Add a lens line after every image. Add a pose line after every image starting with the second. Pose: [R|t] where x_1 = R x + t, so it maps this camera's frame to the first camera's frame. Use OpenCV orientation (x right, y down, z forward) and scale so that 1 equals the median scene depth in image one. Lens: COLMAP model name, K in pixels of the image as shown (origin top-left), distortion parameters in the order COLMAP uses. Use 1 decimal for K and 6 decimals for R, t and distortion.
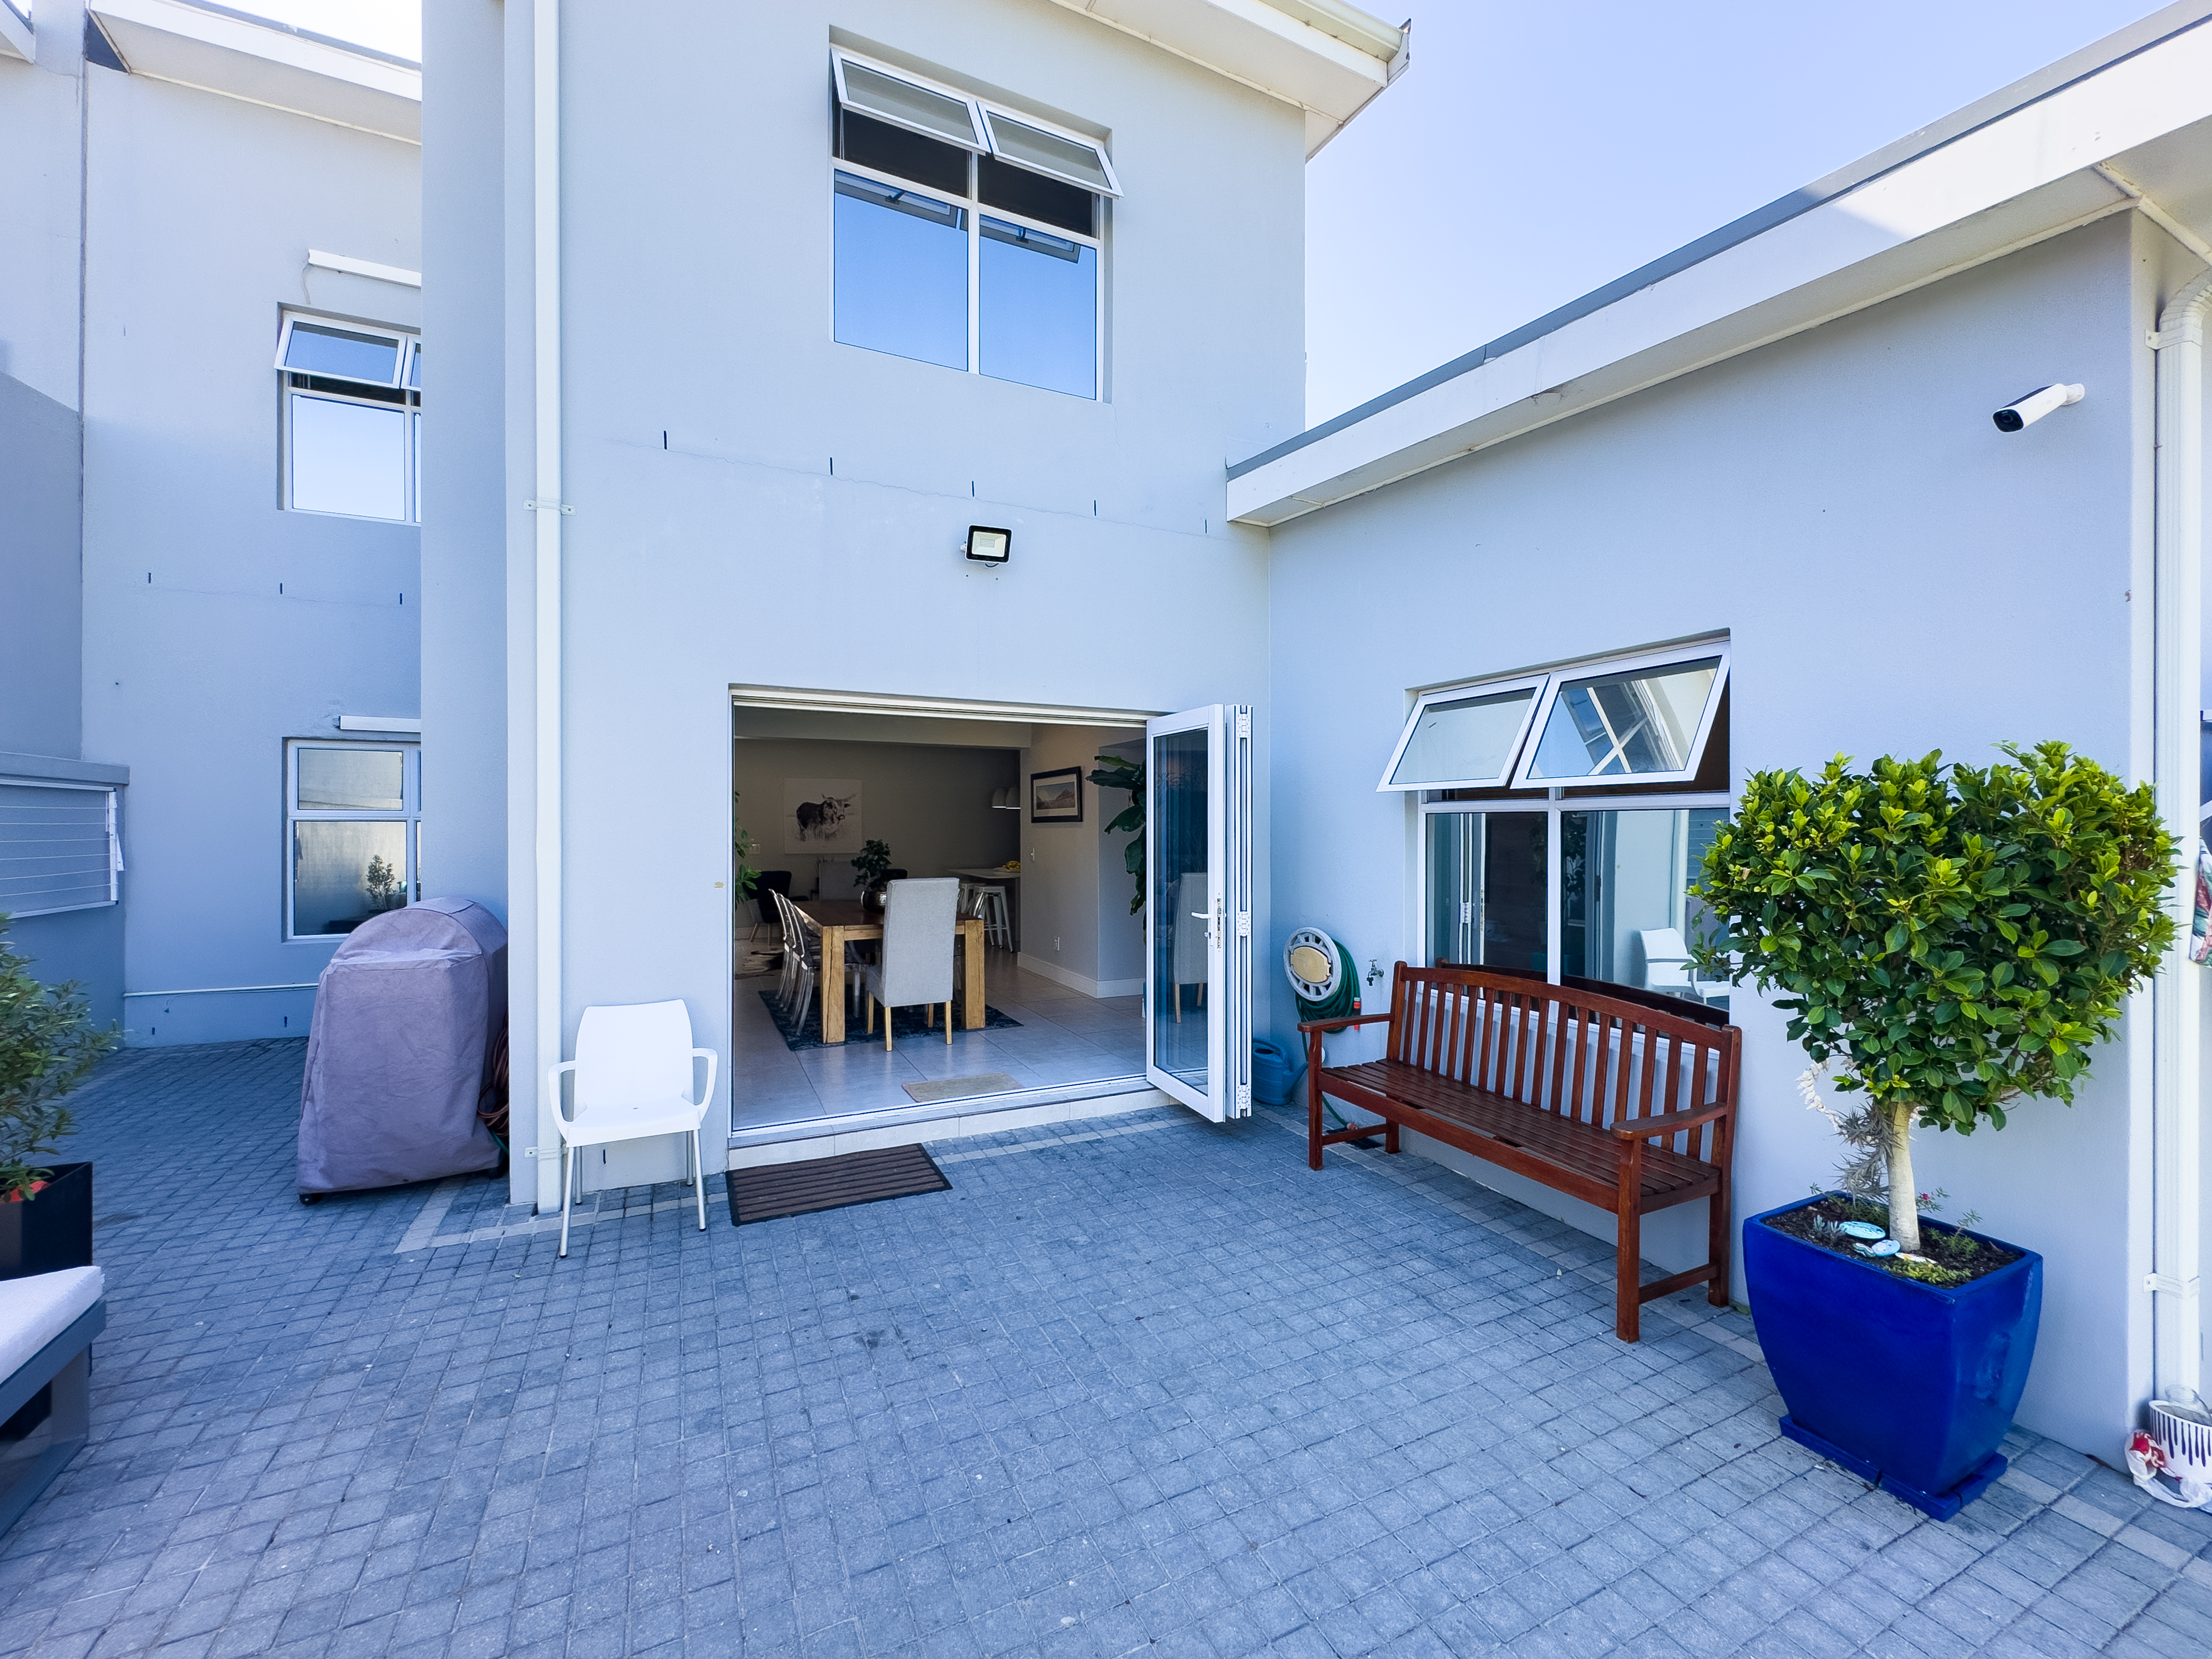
lens RADIAL K [[894.9, 0, 1105.8], [0, 894.9, 828.7], [0, 0, 1]] dist [-0.000279, 0.000003]
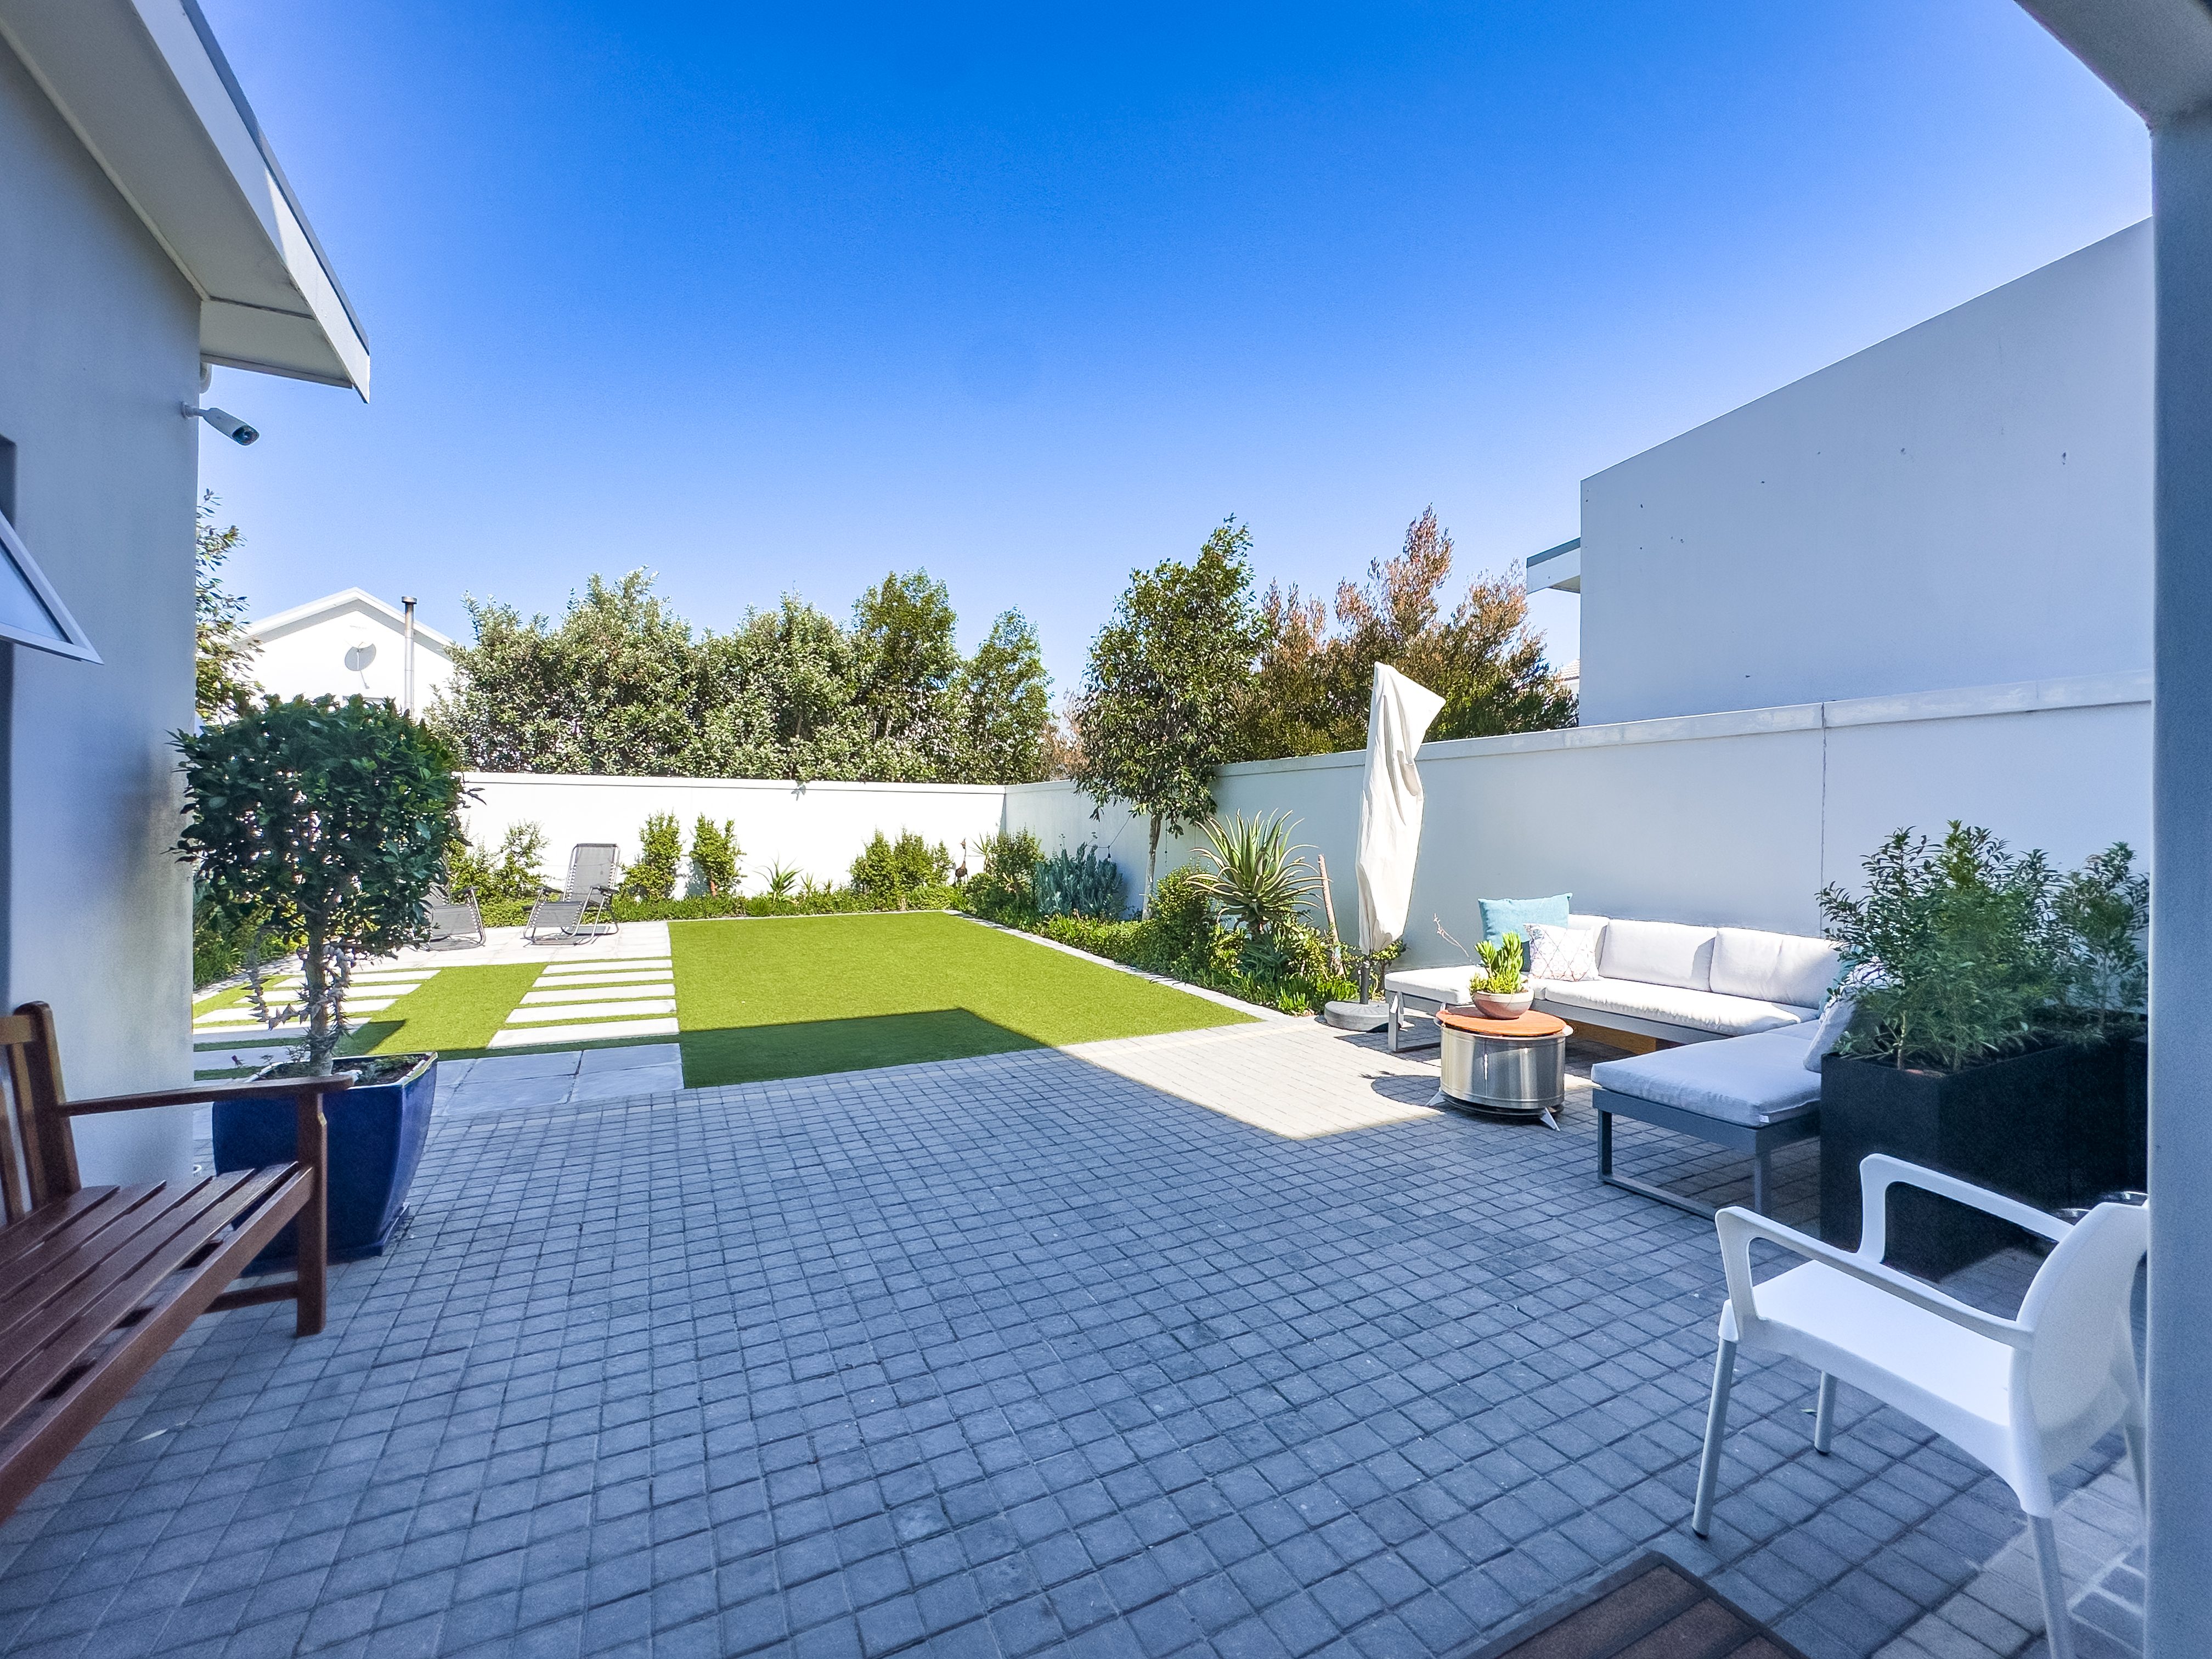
lens RADIAL K [[894.9, 0, 1099.4], [0, 894.9, 833.3], [0, 0, 1]] dist [-0.000279, 0.000003]
pose [[-0.999914, -0.006545, -0.011405, -0.157897], [-0.006661, 0.999926, 0.010195, 0.091249], [0.011338, 0.010271, -0.999883, 1.957295]]
